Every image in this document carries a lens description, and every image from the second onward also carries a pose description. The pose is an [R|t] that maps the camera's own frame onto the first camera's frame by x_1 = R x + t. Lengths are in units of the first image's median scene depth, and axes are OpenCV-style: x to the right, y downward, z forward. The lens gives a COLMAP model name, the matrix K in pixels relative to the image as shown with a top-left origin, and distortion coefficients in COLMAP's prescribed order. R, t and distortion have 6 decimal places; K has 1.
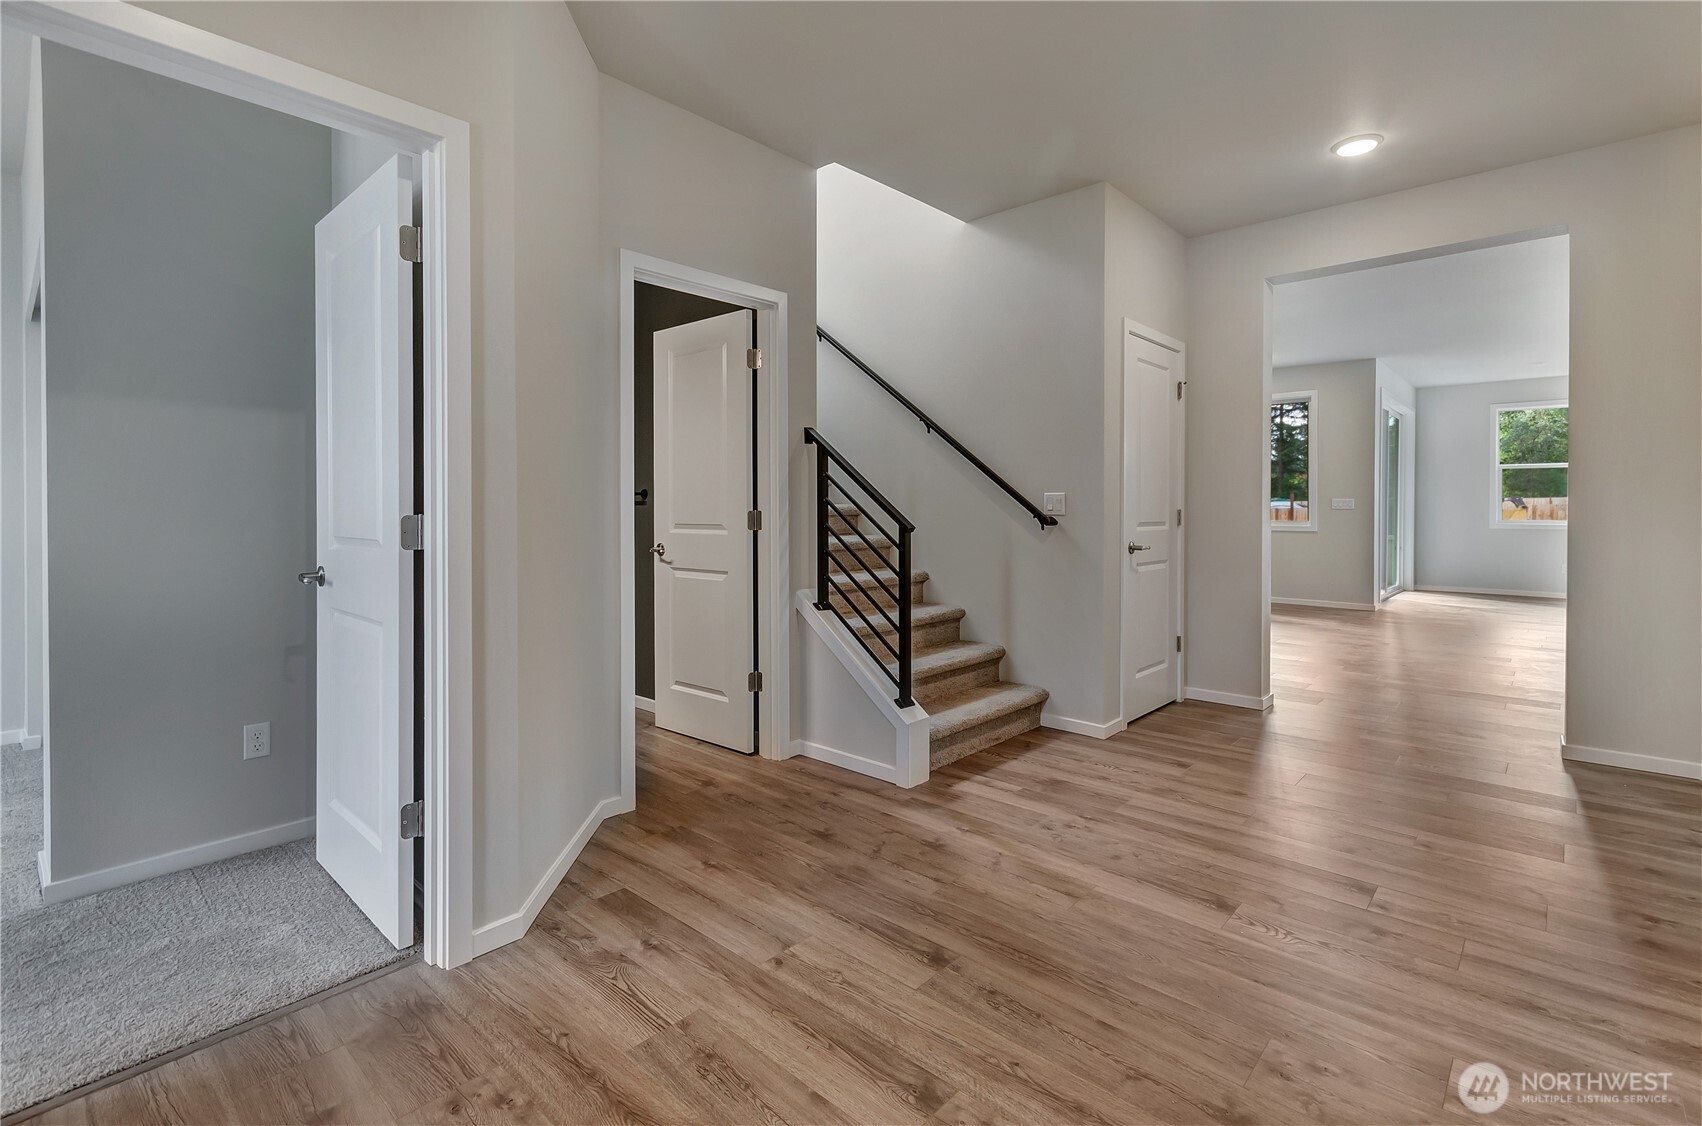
lens RADIAL K [[780.3, 0, 859.8], [0, 780.3, 505.6], [0, 0, 1]] dist [0.006487, -0.002974]
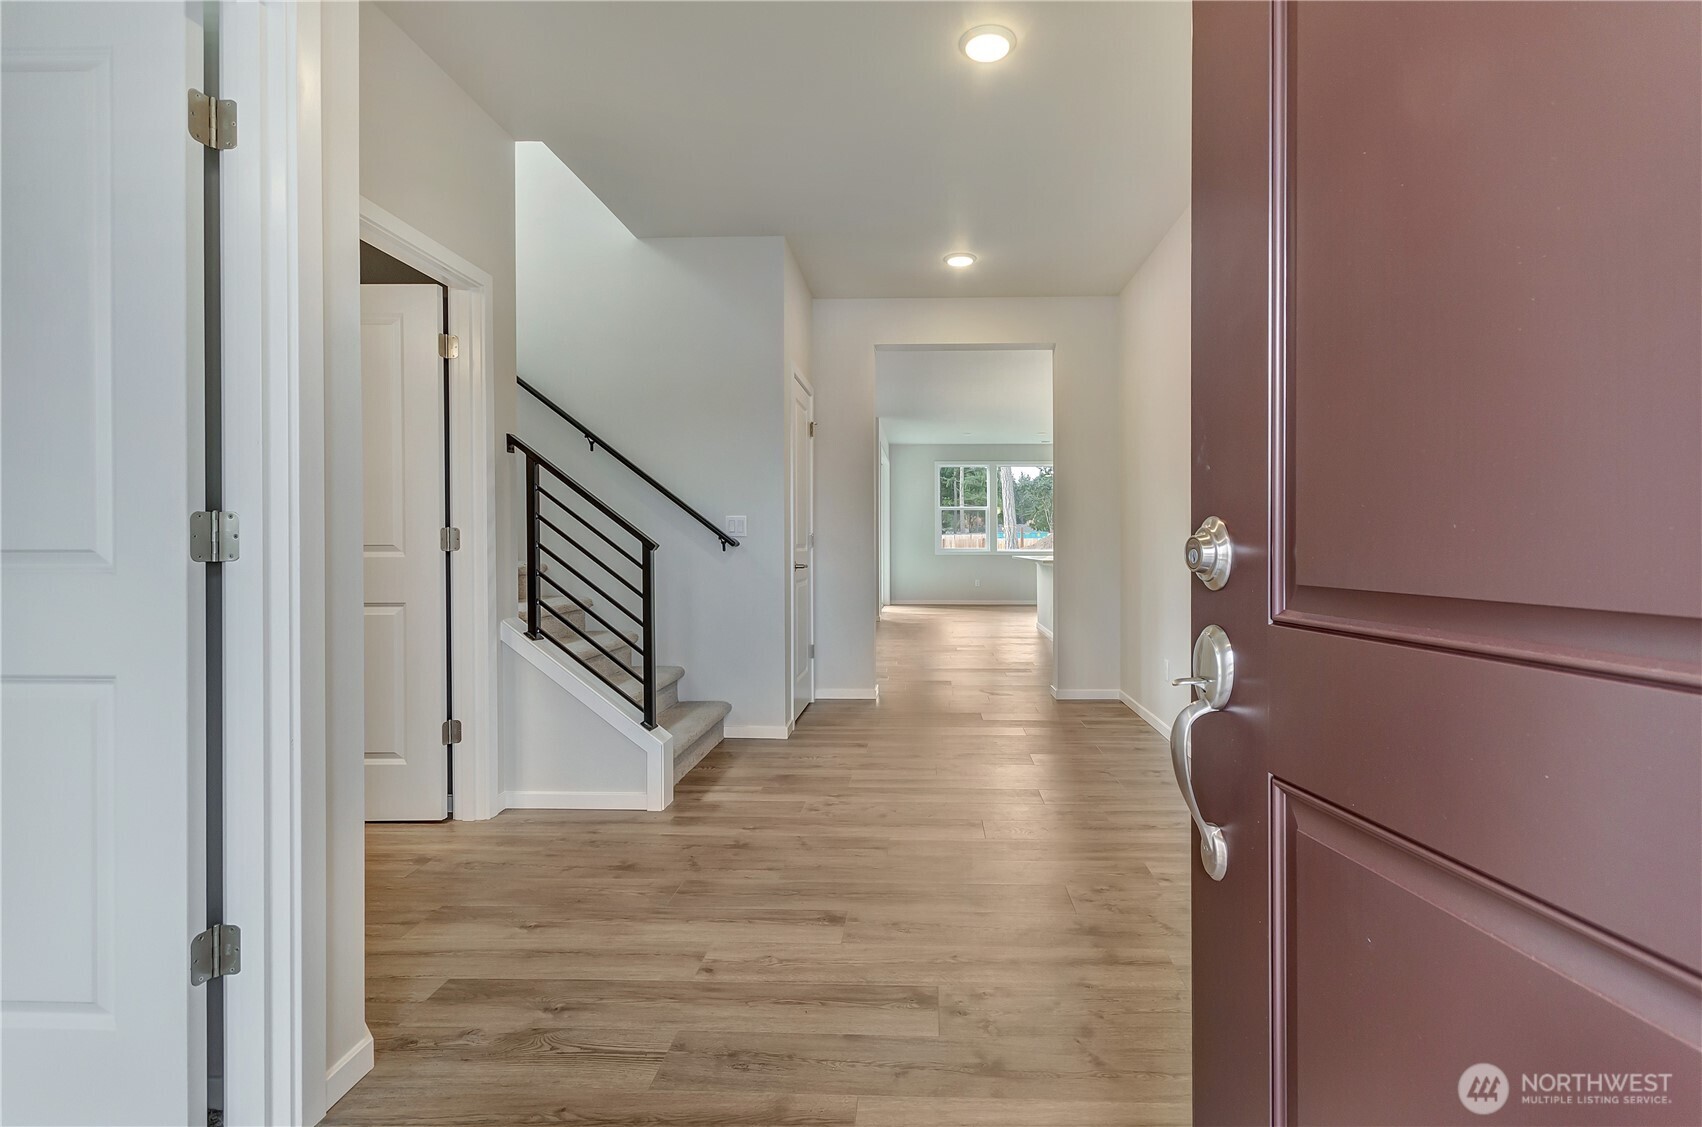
lens RADIAL K [[796.3, 0, 913.4], [0, 796.3, 522.5], [0, 0, 1]] dist [0.008454, 0.000681]
pose [[0.751768, 0.017745, 0.659189, -0.380323], [-0.002894, 0.999717, -0.023611, 0.024557], [-0.659421, 0.015842, 0.751607, 0.035925]]
